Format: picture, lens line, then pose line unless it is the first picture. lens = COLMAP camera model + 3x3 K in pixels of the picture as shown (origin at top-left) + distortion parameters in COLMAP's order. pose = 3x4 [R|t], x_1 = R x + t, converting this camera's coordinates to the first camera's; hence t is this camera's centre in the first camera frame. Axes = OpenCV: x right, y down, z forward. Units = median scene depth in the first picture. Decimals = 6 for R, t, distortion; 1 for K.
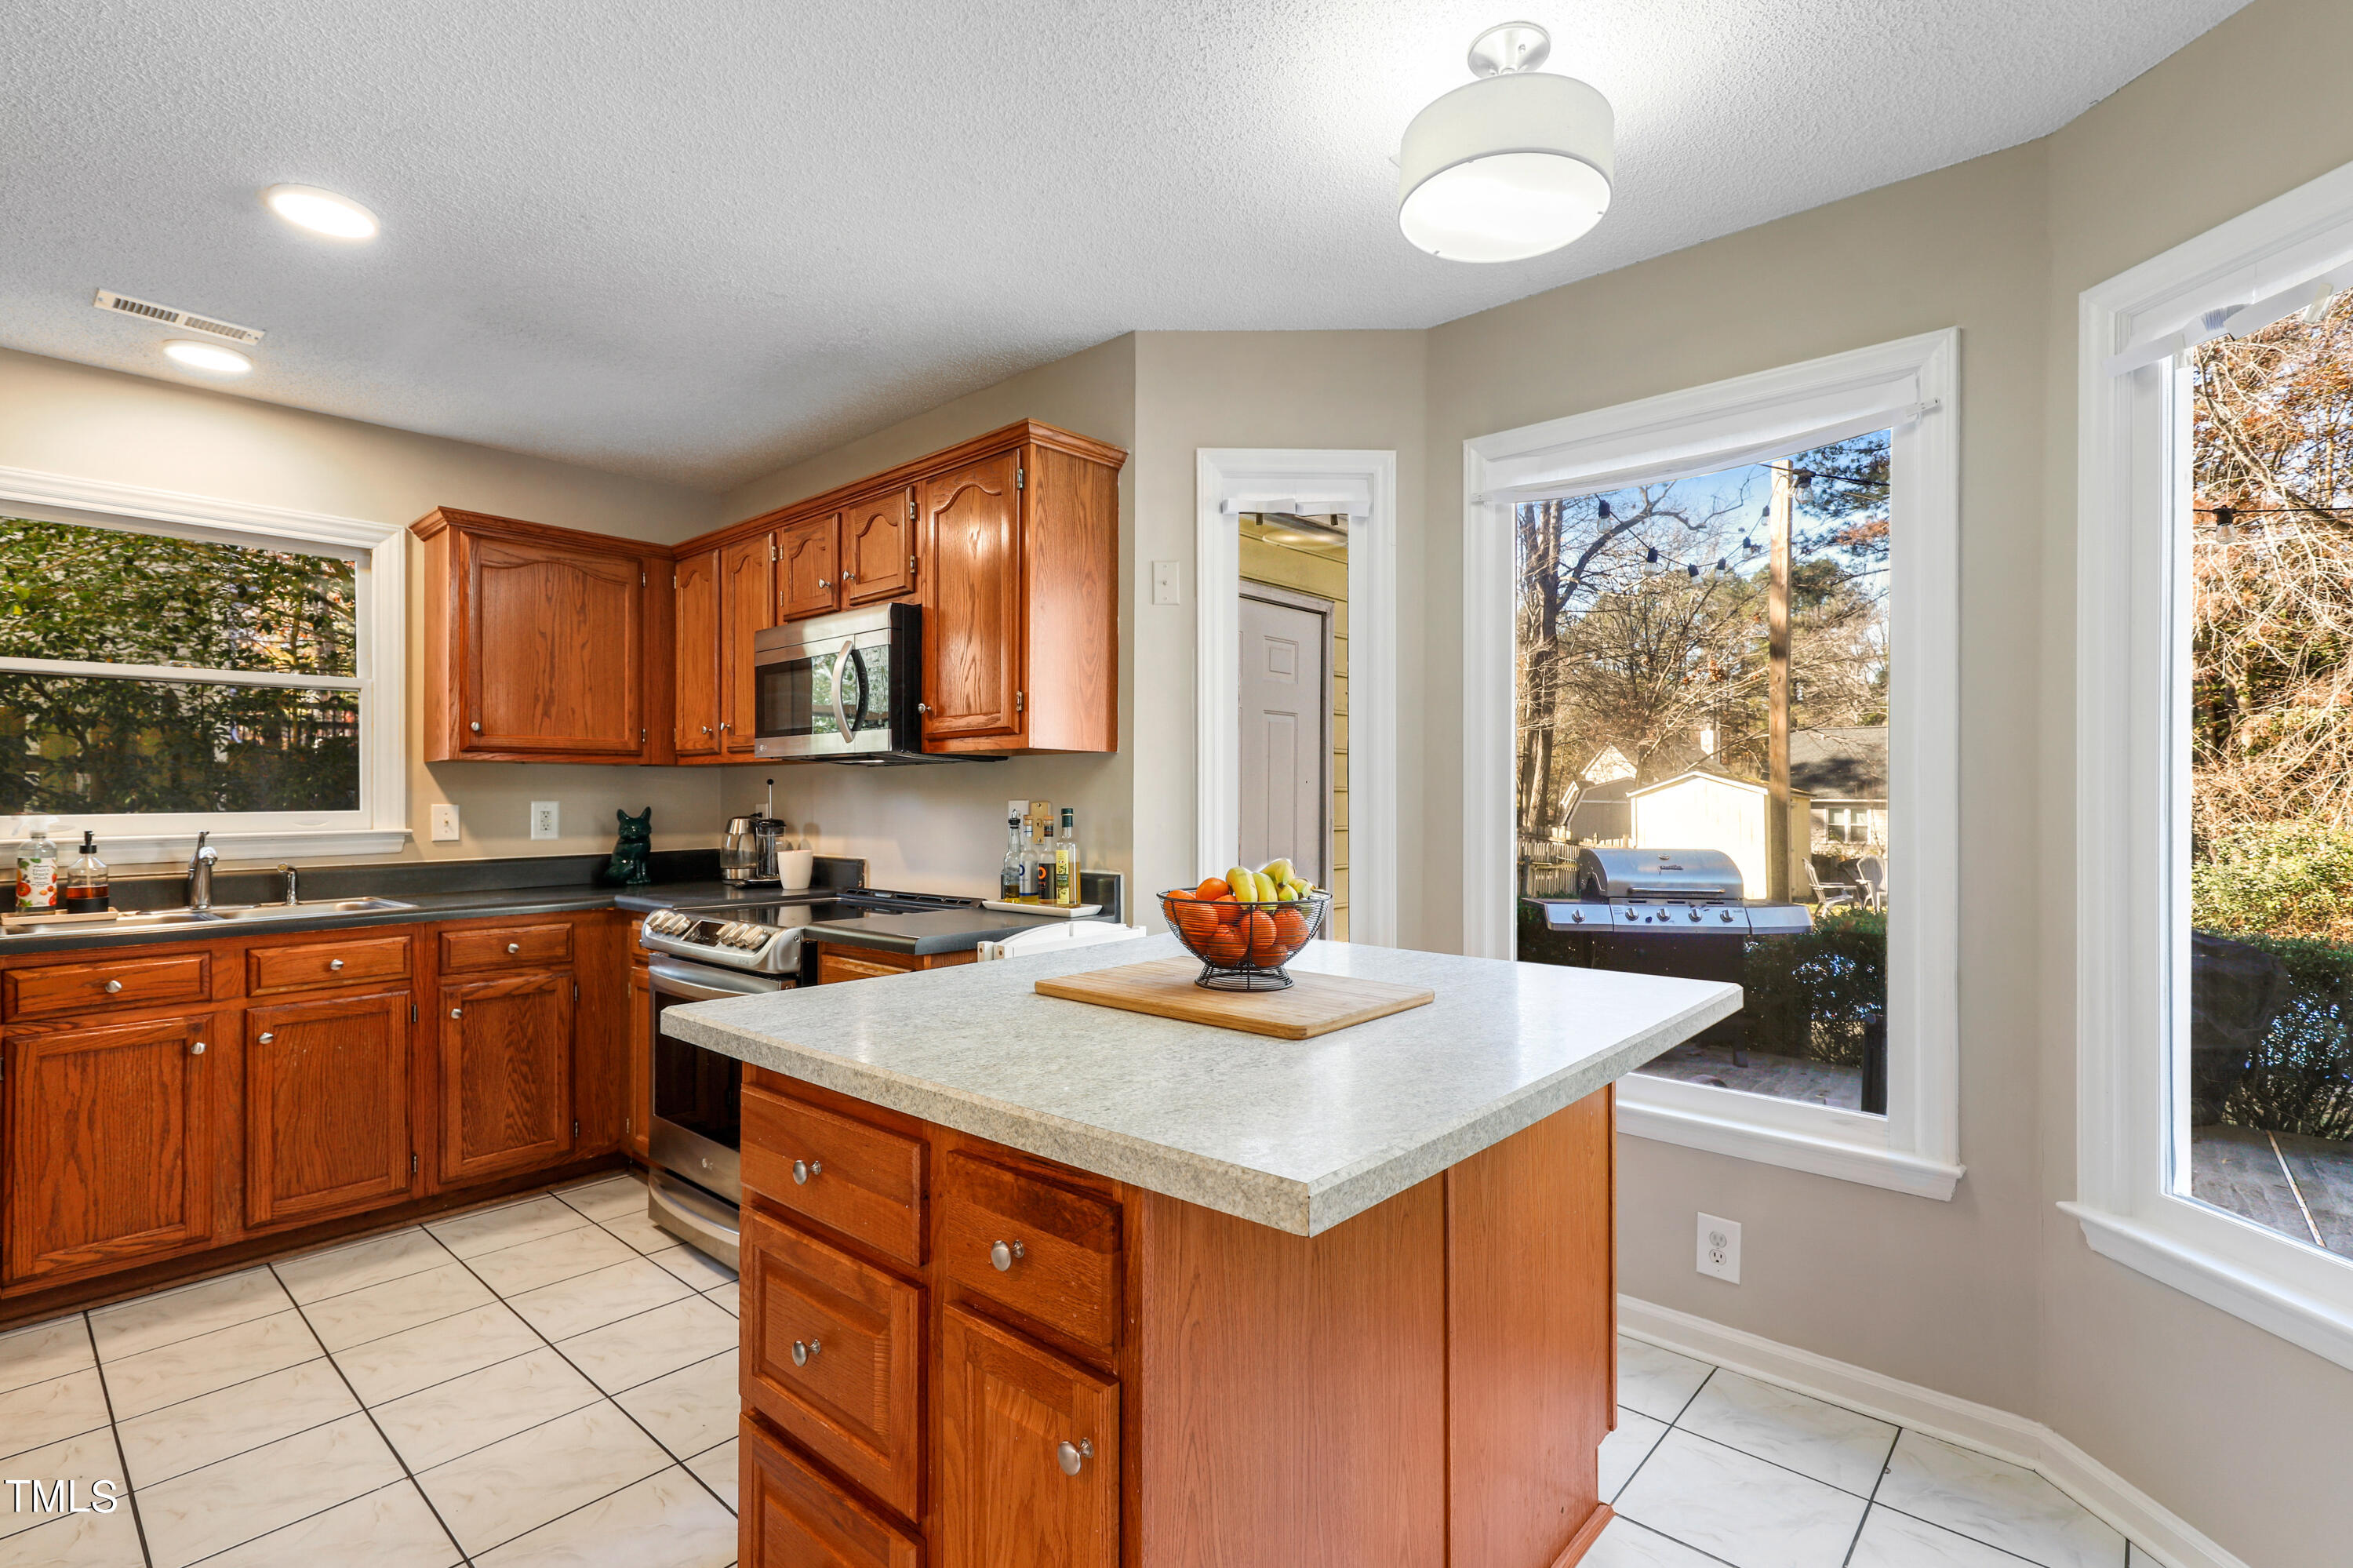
lens RADIAL K [[1092.3, 0, 1232.1], [0, 1092.3, 789.7], [0, 0, 1]] dist [0.002656, 0.001523]
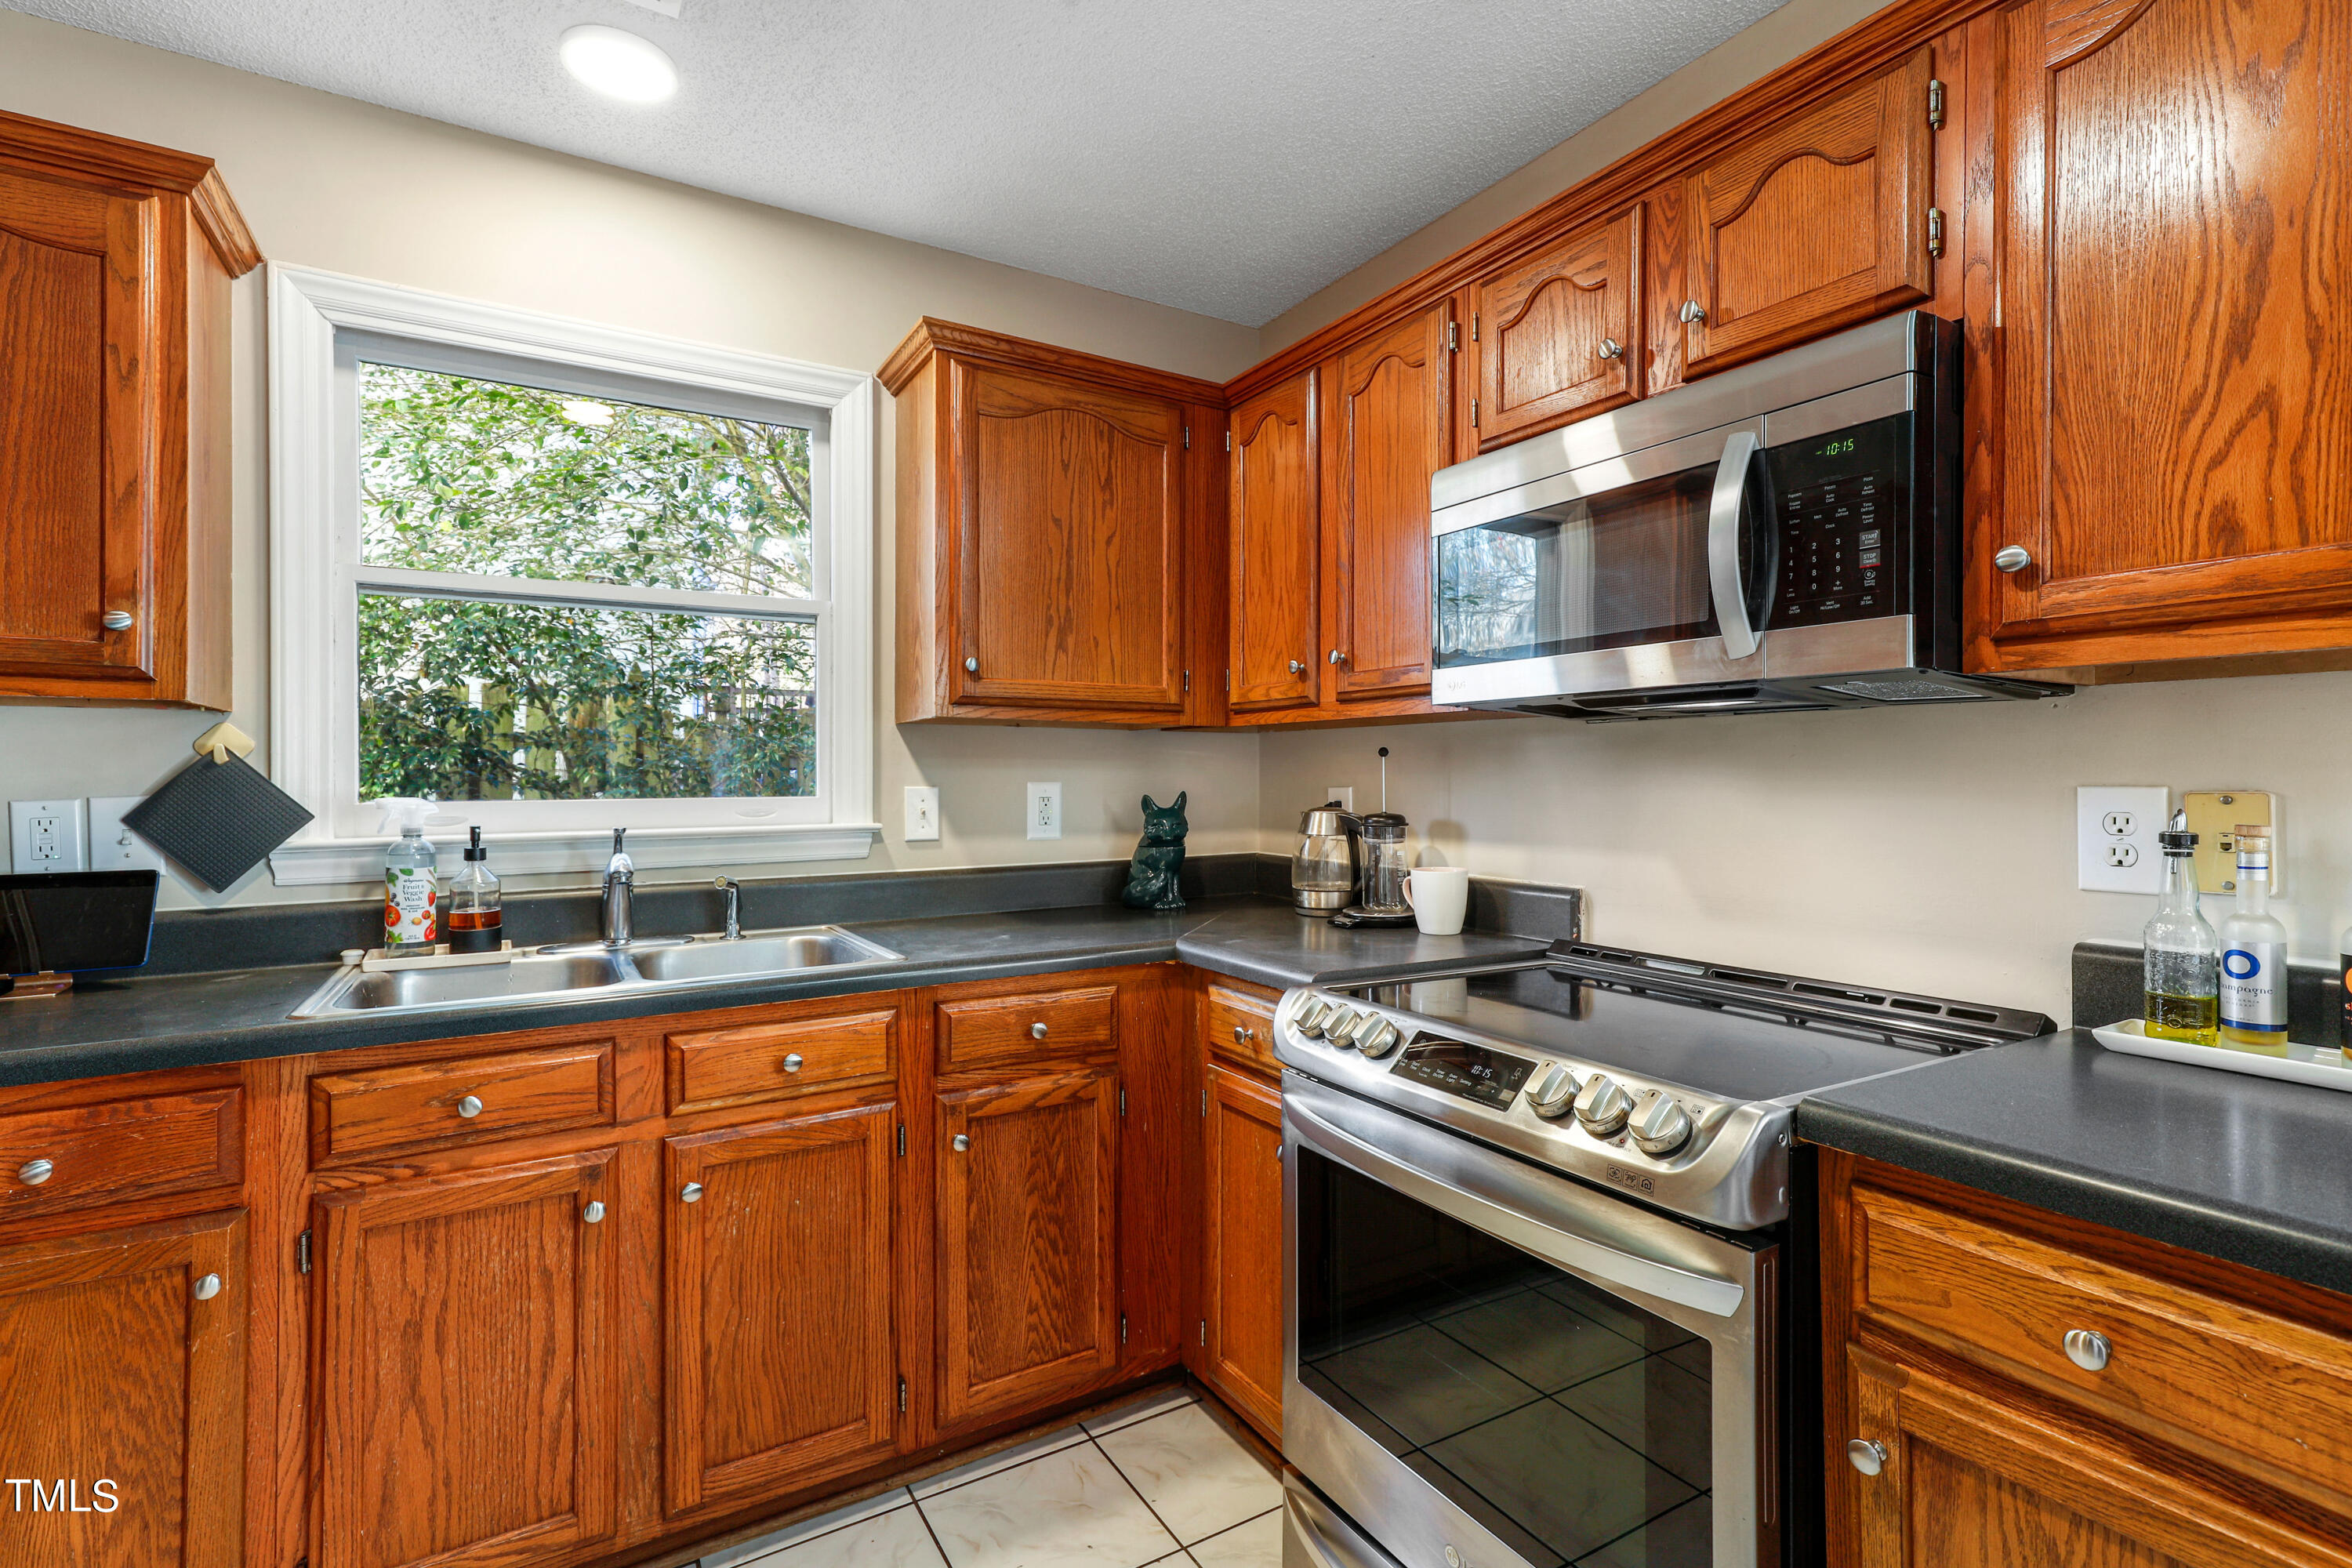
lens RADIAL K [[1101.5, 0, 1231.0], [0, 1101.5, 772.0], [0, 0, 1]] dist [0.001368, 0.000188]
pose [[0.957606, 0.001037, -0.288079, -0.406775], [-0.000572, 0.999998, 0.001700, 0.003755], [0.288080, -0.001463, 0.957605, 0.483100]]
